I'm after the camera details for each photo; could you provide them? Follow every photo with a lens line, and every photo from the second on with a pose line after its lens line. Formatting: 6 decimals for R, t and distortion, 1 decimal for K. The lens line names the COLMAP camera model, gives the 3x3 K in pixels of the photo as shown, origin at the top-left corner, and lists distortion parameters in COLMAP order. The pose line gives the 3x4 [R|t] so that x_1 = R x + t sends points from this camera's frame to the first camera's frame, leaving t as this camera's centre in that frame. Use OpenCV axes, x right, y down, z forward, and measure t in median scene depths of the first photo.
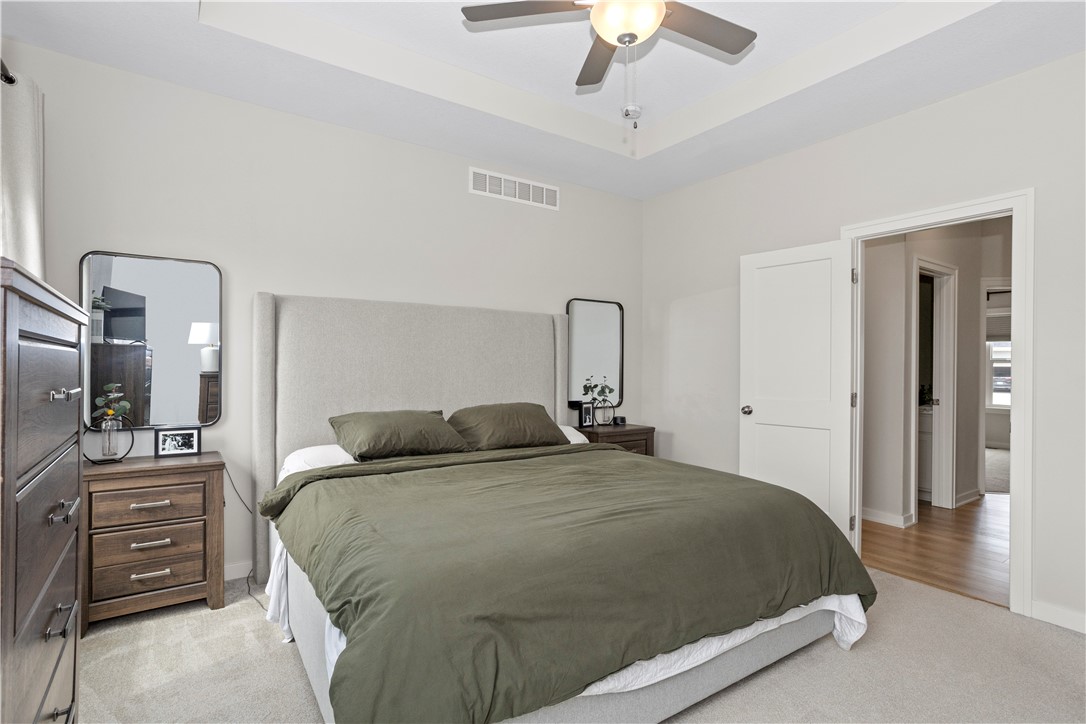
lens RADIAL K [[535.7, 0, 546.4], [0, 535.7, 366.4], [0, 0, 1]] dist [-0.033739, 0.027961]
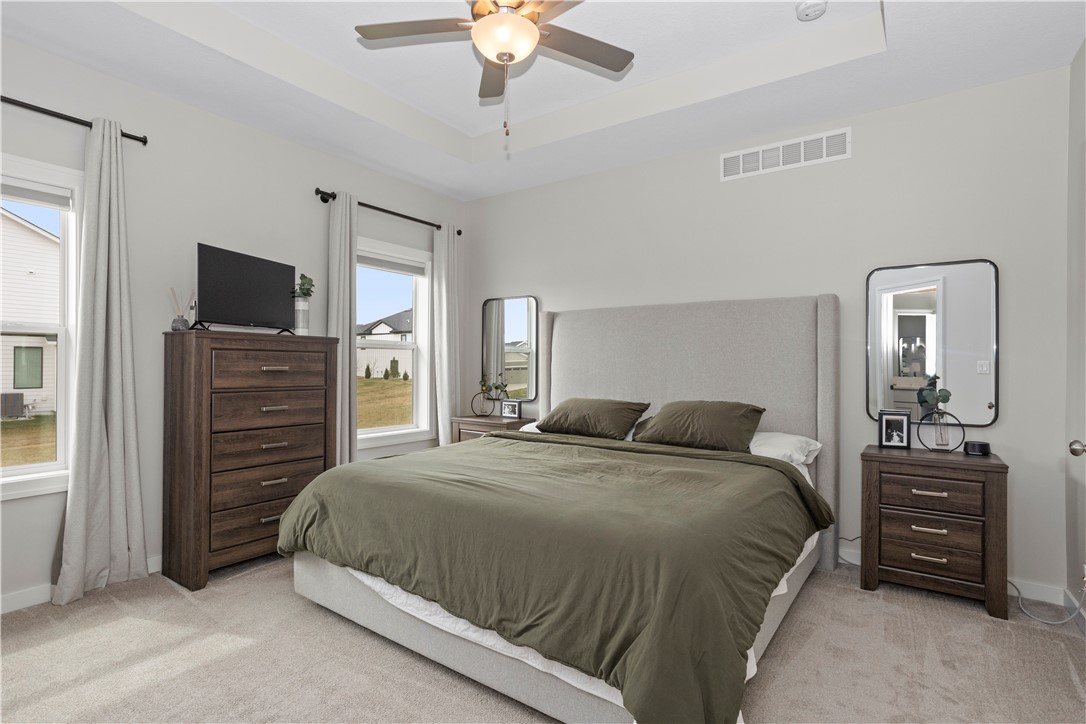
lens RADIAL K [[535.7, 0, 546.7], [0, 535.7, 357.8], [0, 0, 1]] dist [-0.033739, 0.027961]
pose [[0.357084, -0.006896, -0.934047, 0.651668], [0.001944, 0.999976, -0.006639, -0.001539], [0.934070, 0.000555, 0.357089, 0.369263]]
